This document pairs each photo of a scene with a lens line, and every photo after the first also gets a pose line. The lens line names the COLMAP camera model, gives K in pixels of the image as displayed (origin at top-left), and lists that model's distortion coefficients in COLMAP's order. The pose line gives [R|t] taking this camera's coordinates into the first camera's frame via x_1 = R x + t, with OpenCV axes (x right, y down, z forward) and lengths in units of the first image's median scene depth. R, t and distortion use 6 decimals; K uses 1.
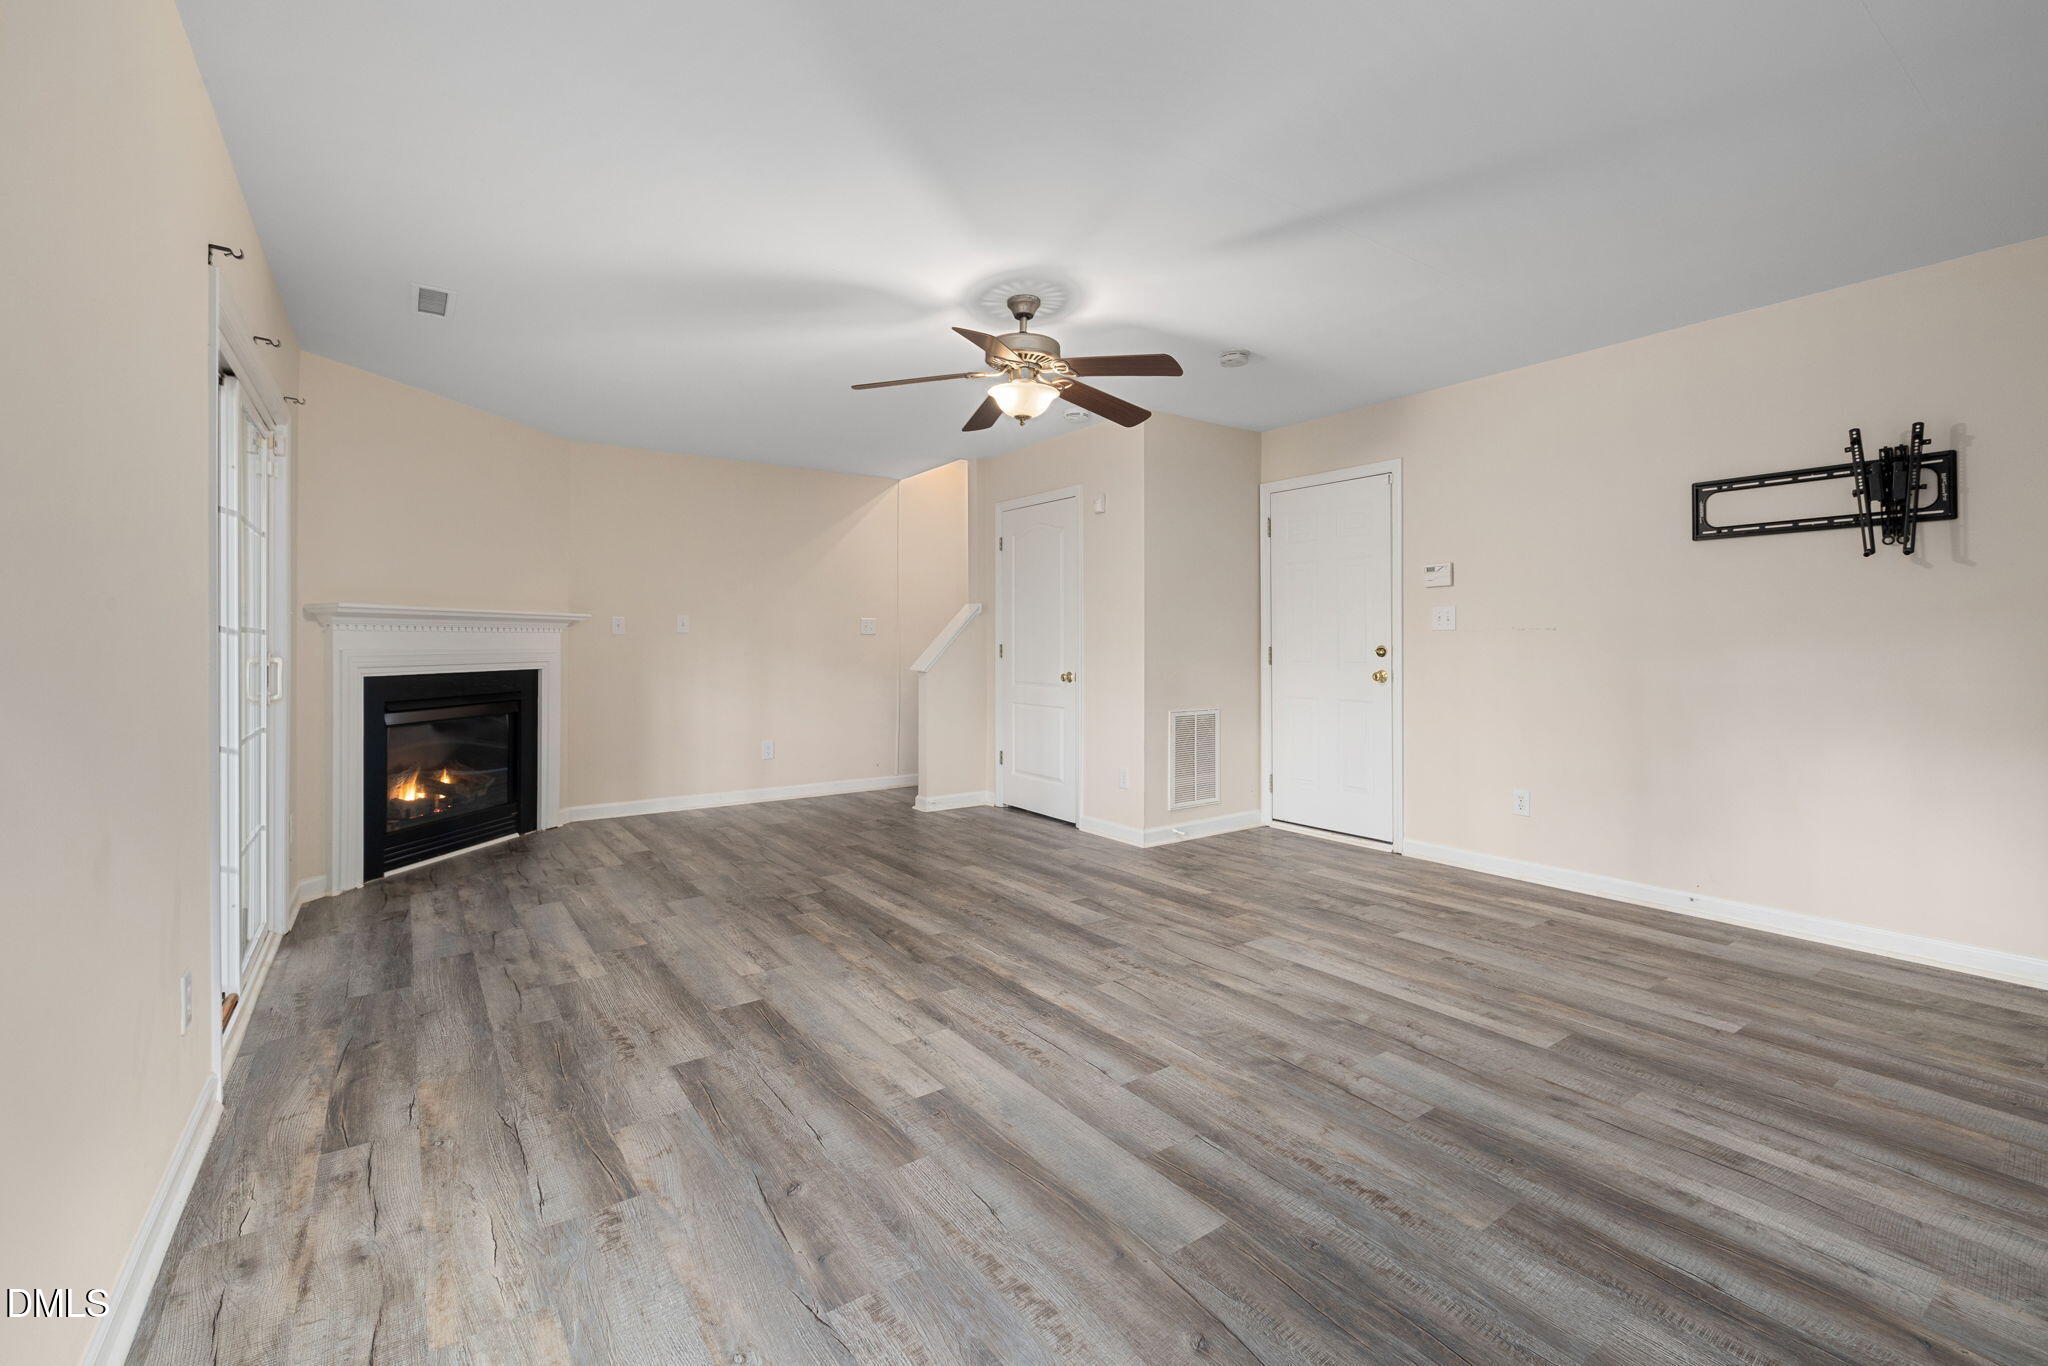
lens RADIAL K [[864.9, 0, 1007.9], [0, 864.9, 668.5], [0, 0, 1]] dist [-0.001108, 0.000410]
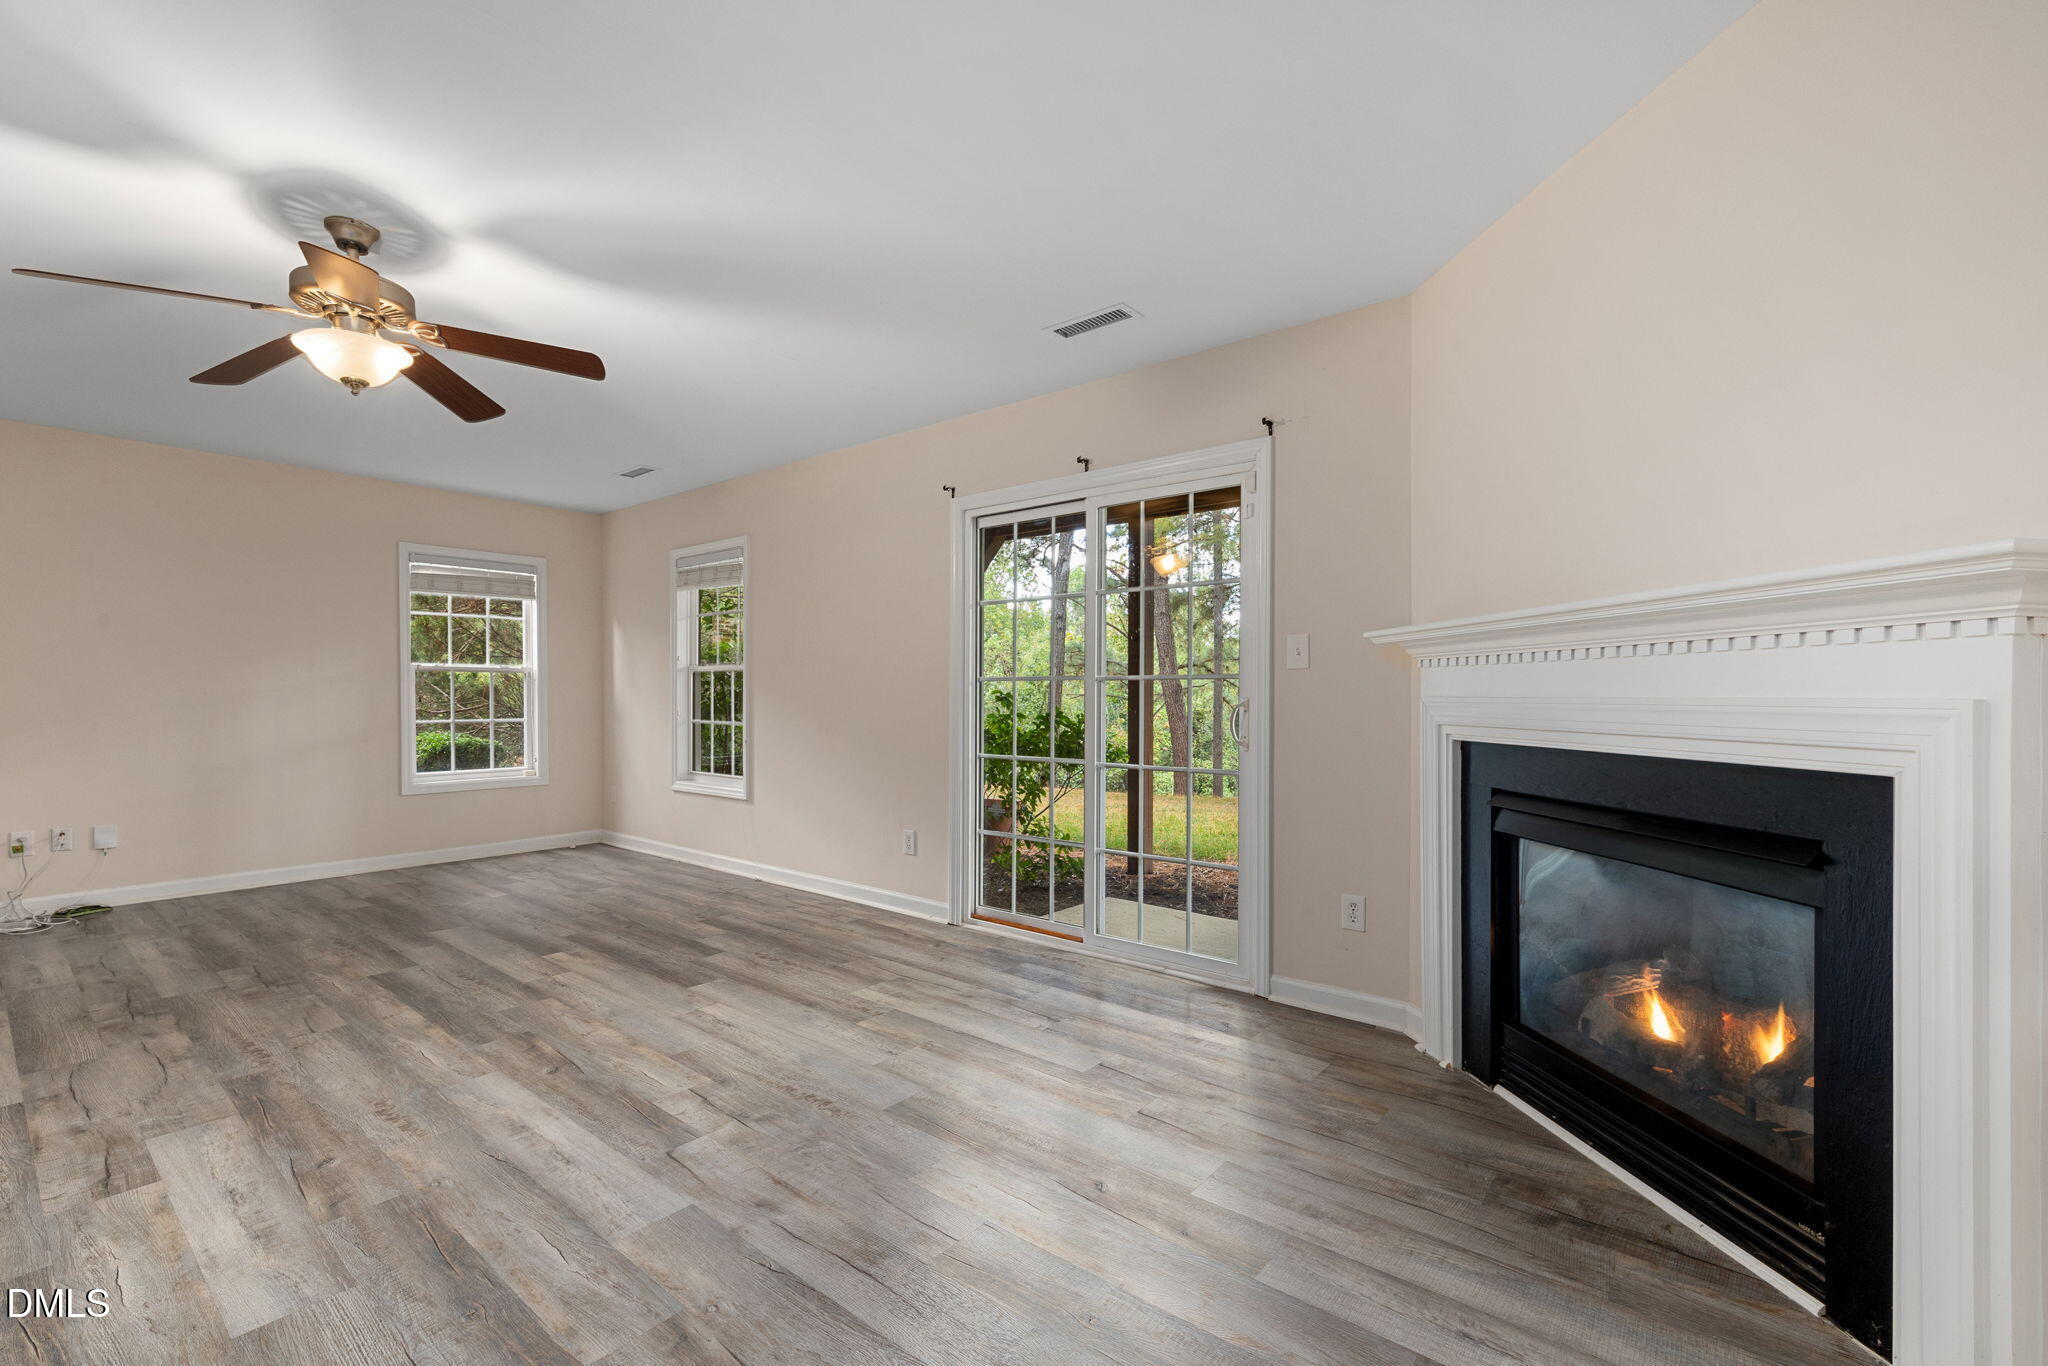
lens RADIAL K [[864.9, 0, 1014.4], [0, 864.9, 675.6], [0, 0, 1]] dist [-0.001108, 0.000410]
pose [[-0.960985, -0.003625, -0.276577, -0.343305], [-0.005543, 0.999966, 0.006152, -0.051710], [0.276545, 0.007445, -0.960972, 2.008002]]
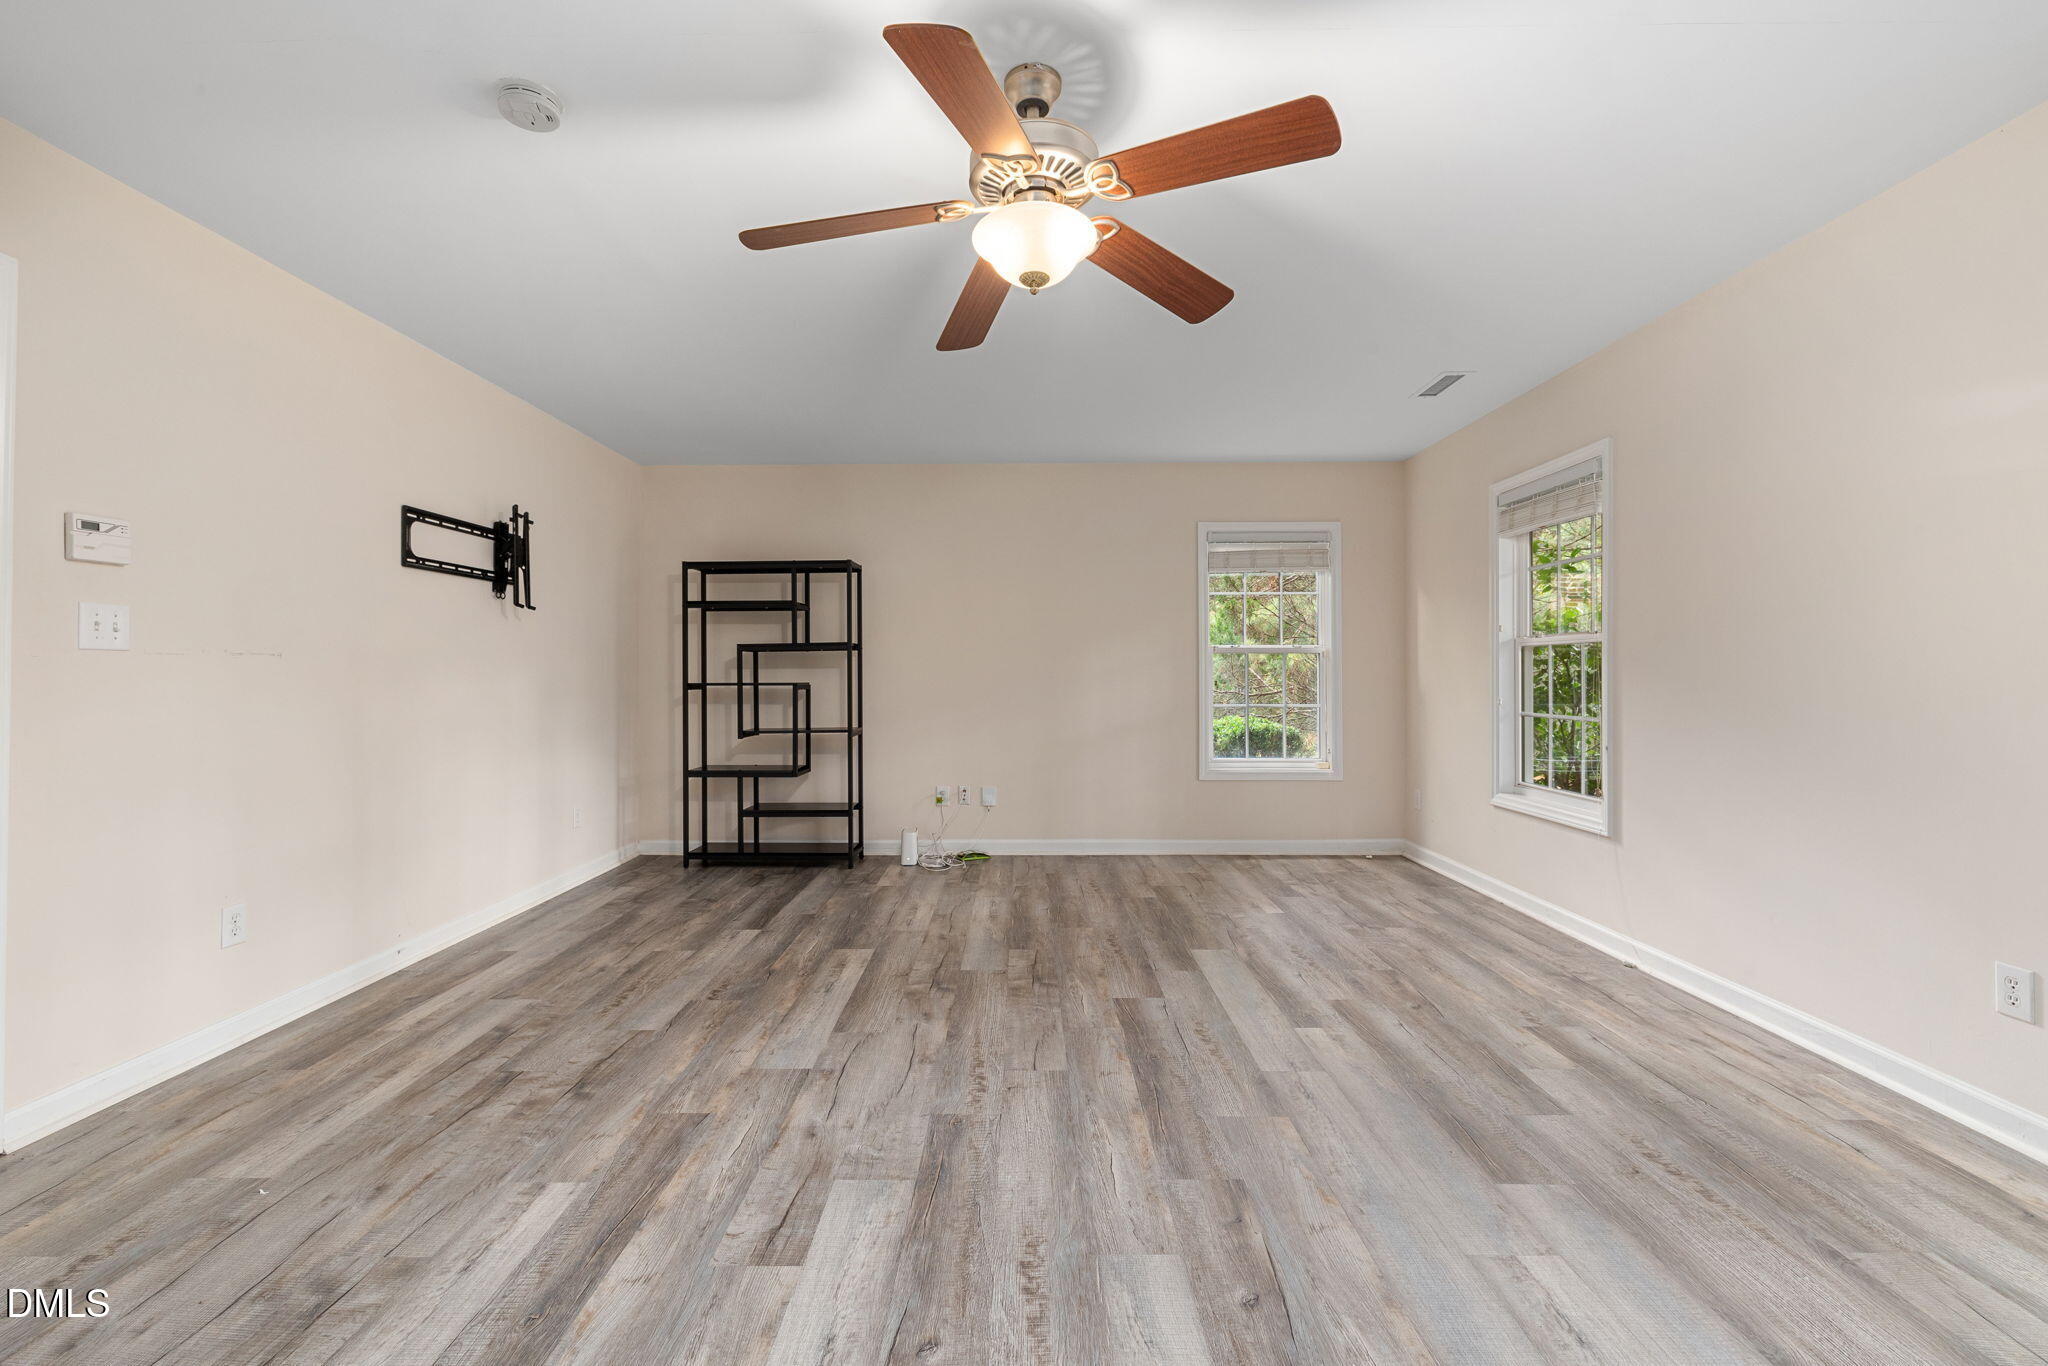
lens RADIAL K [[864.9, 0, 1016.9], [0, 864.9, 684.7], [0, 0, 1]] dist [-0.001108, 0.000410]
pose [[-0.817834, -0.001764, 0.575452, -0.325568], [0.019503, 0.999336, 0.030781, -0.039958], [-0.575124, 0.036397, -0.817256, 1.568684]]
